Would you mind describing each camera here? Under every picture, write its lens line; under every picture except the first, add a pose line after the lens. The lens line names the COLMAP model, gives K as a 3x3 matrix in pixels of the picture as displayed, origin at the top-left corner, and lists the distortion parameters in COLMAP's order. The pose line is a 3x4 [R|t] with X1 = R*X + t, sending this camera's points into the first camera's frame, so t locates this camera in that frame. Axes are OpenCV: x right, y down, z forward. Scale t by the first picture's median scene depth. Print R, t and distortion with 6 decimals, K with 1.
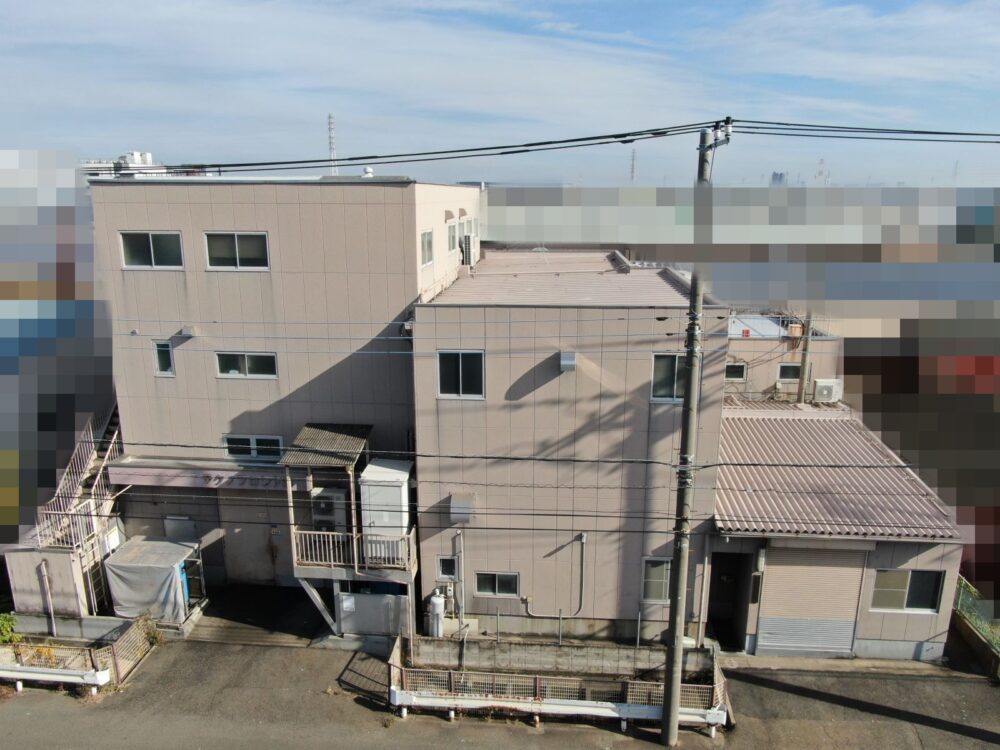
lens RADIAL K [[705.4, 0, 500.0], [0, 705.4, 375.0], [0, 0, 1]] dist [-0.008642, -0.001279]
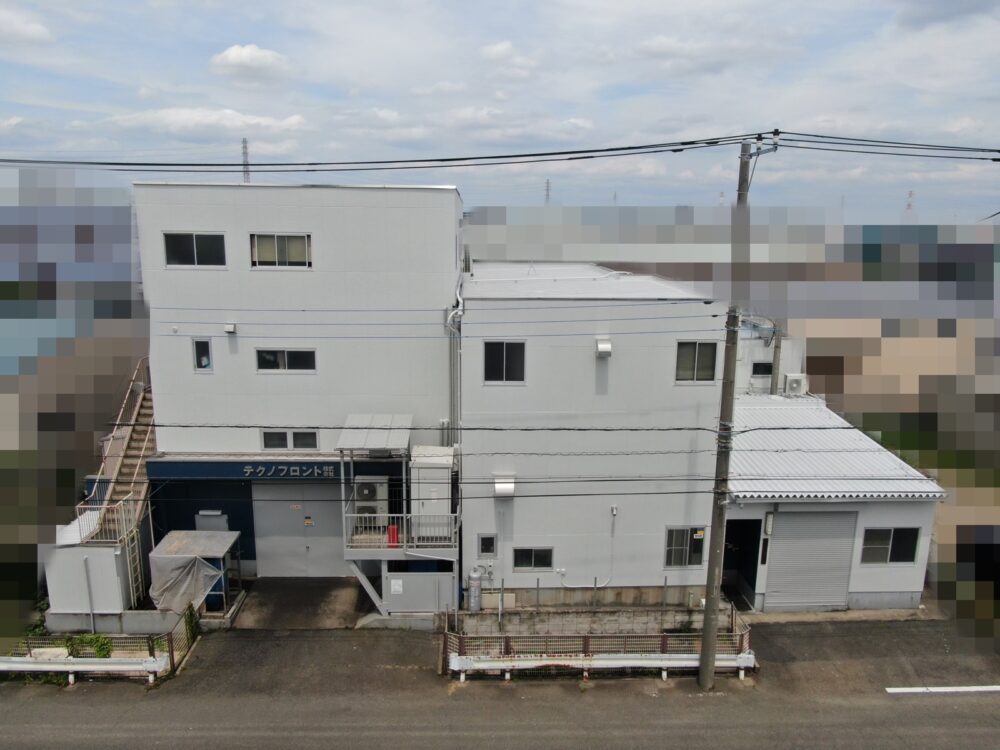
lens RADIAL K [[718.3, 0, 493.6], [0, 718.3, 374.5], [0, 0, 1]] dist [-0.012517, 0.002571]
pose [[0.993372, -0.014642, 0.114003, -0.190008], [0.019313, 0.999014, -0.039975, 0.059264], [-0.113306, 0.041912, 0.992676, -0.095484]]
